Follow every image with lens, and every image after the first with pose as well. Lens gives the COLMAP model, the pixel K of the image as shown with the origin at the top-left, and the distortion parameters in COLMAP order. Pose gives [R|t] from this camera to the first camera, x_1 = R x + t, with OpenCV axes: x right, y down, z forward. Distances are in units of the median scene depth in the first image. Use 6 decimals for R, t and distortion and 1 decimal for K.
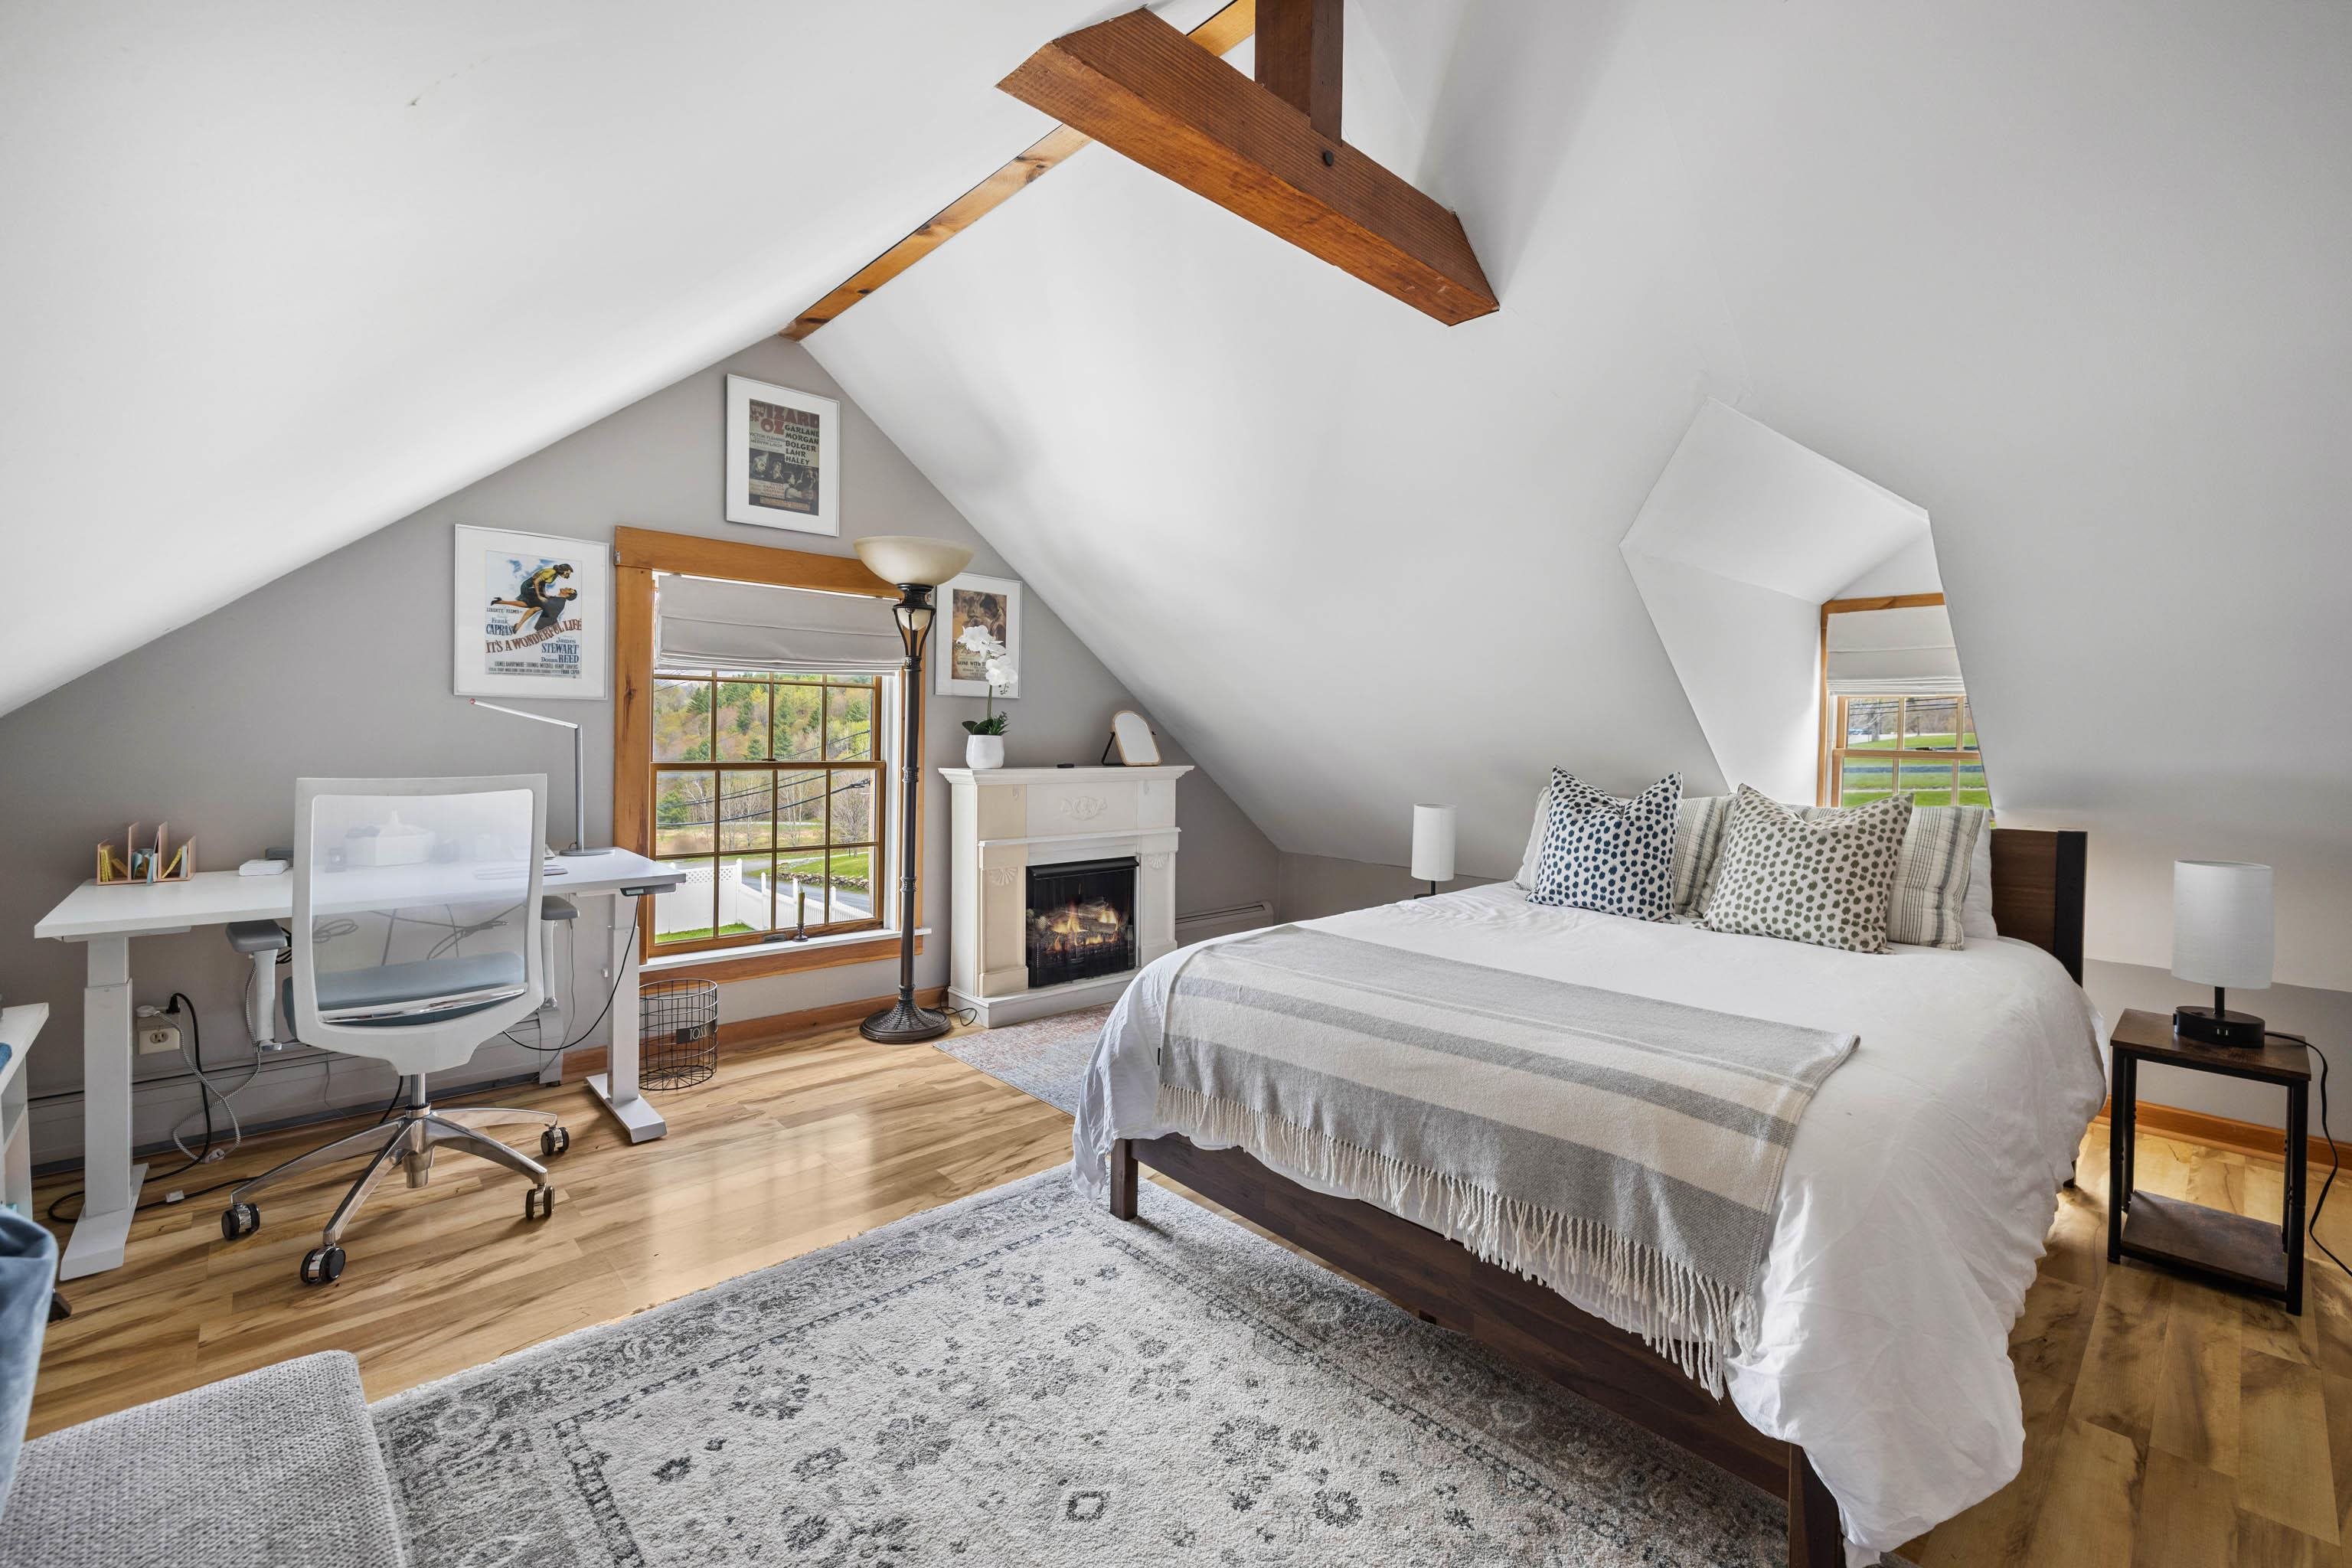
lens RADIAL K [[999.1, 0, 1208.8], [0, 999.1, 755.6], [0, 0, 1]] dist [0.001078, -0.000948]
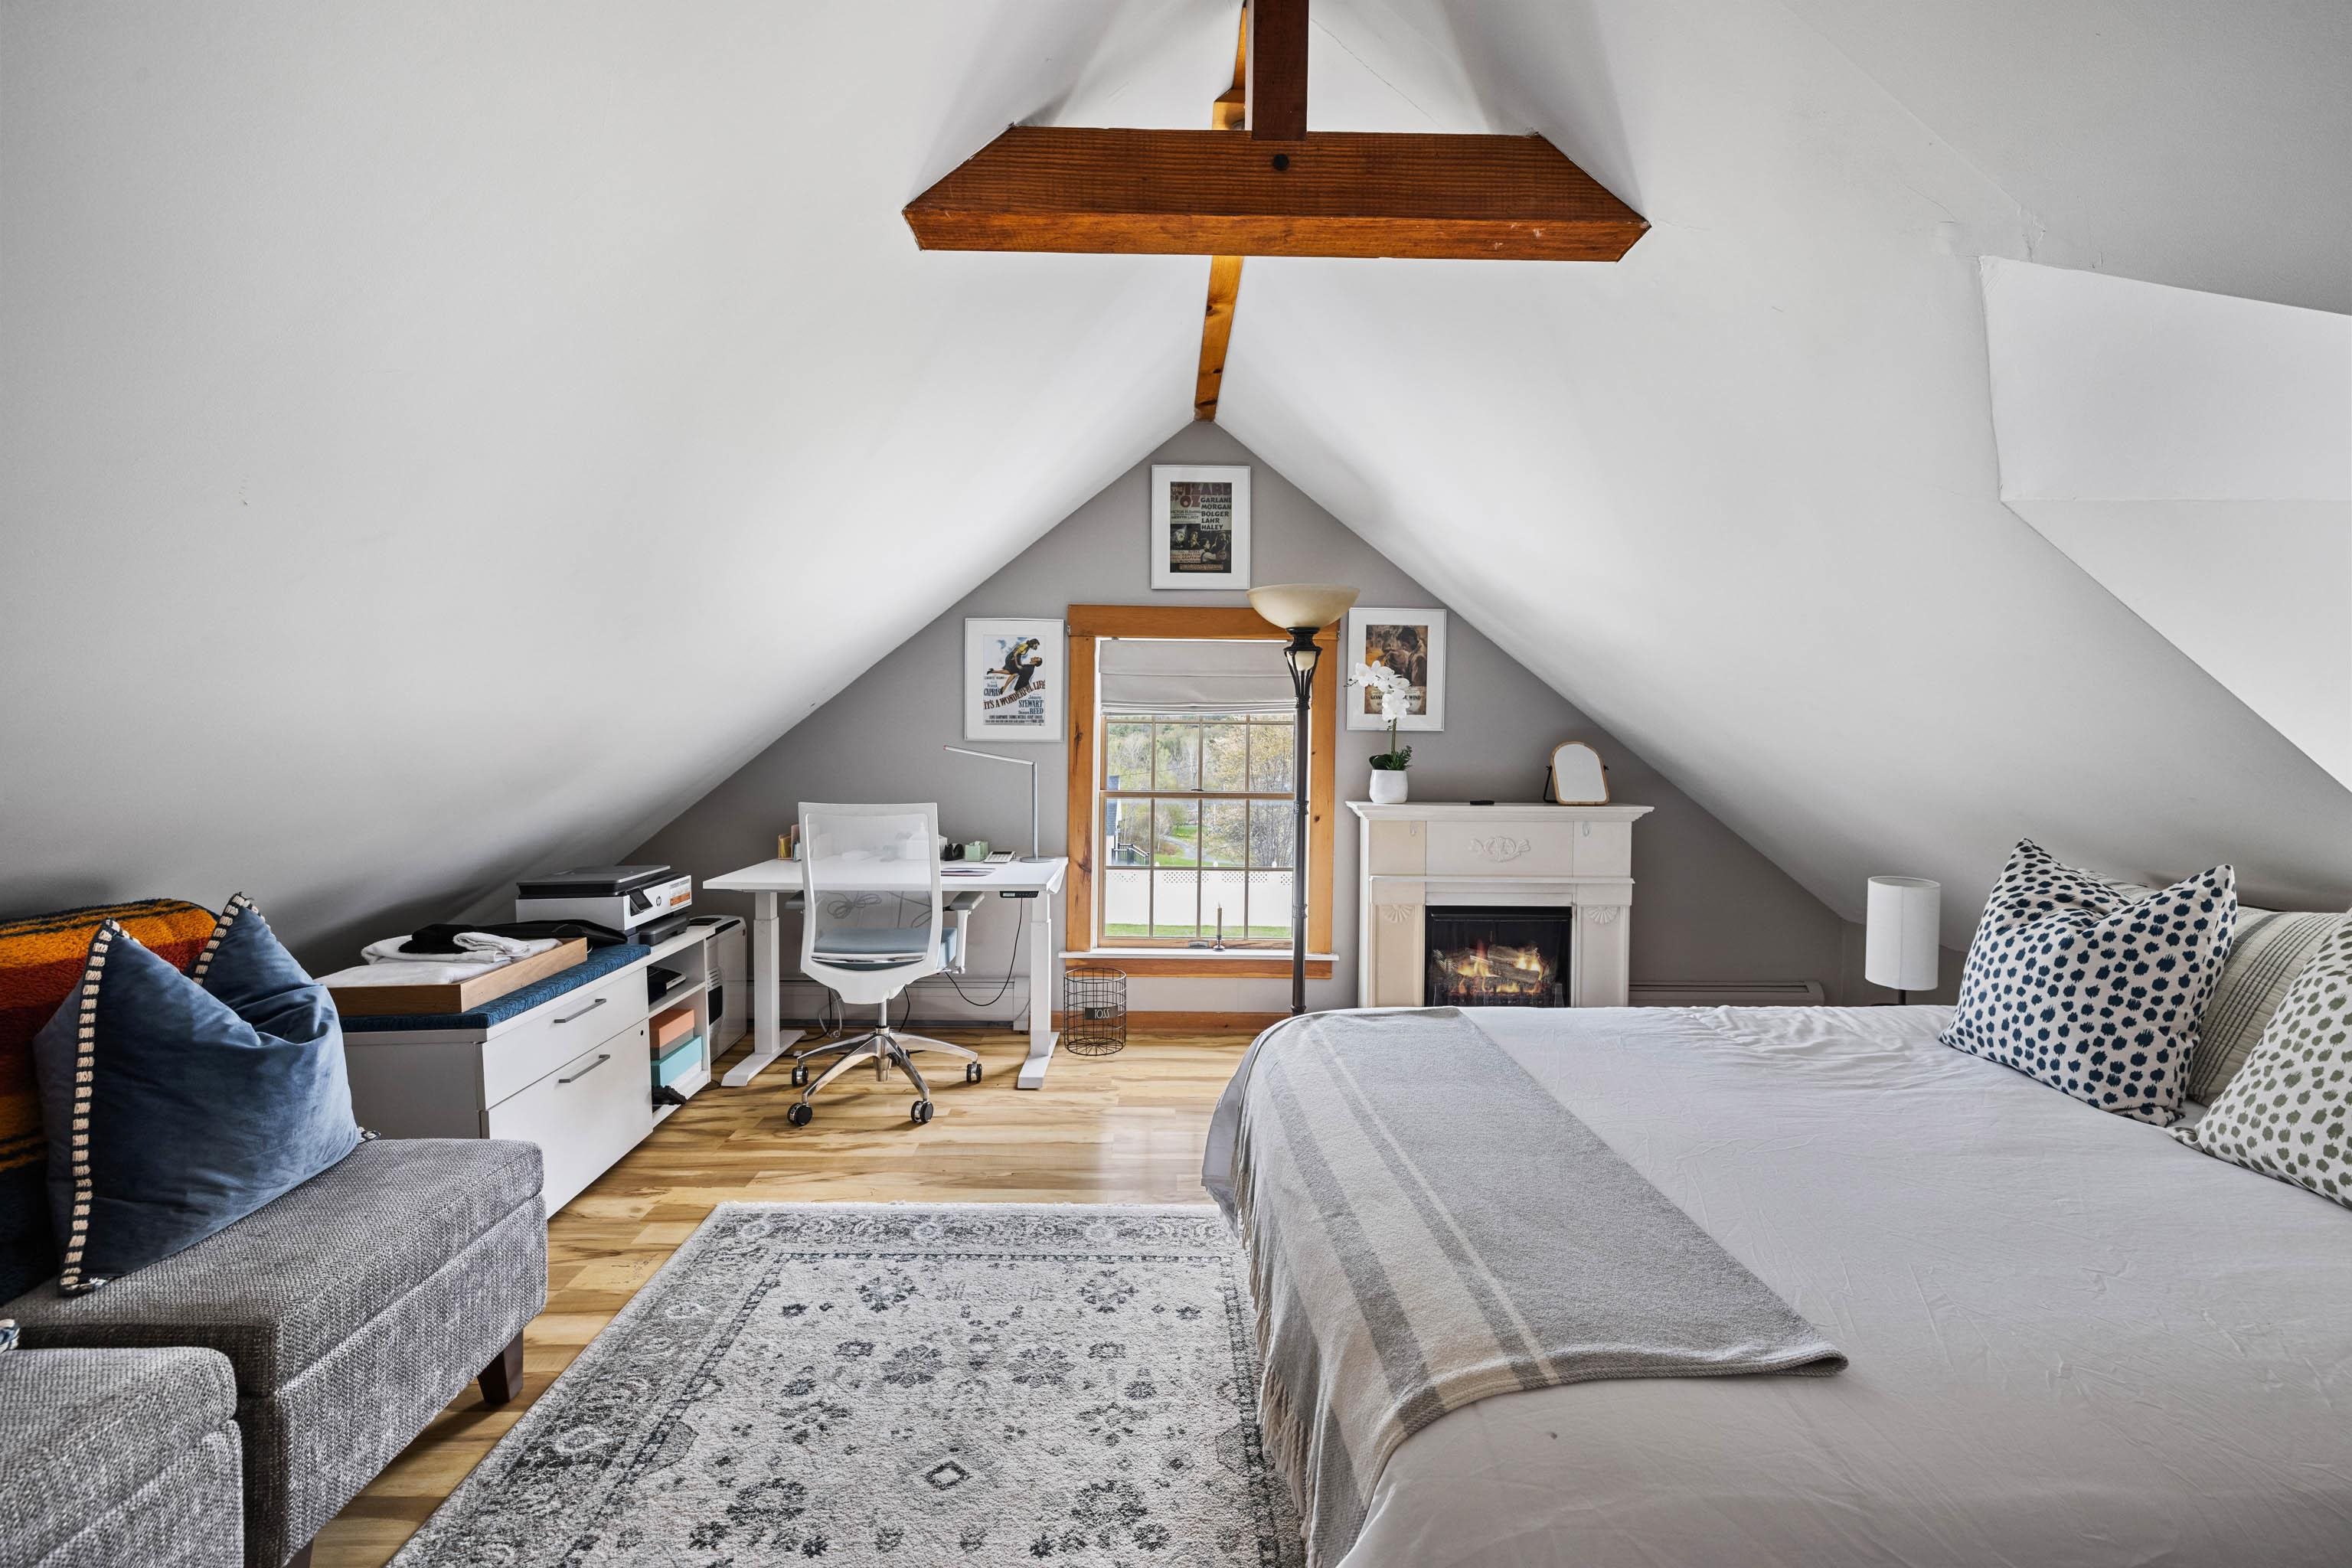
lens RADIAL K [[999.1, 0, 1154.4], [0, 999.1, 773.6], [0, 0, 1]] dist [0.001078, -0.000948]
pose [[0.733648, 0.016647, -0.679326, 0.306149], [-0.013454, 0.999860, 0.009972, -0.025239], [0.679397, 0.001824, 0.733769, 0.120478]]
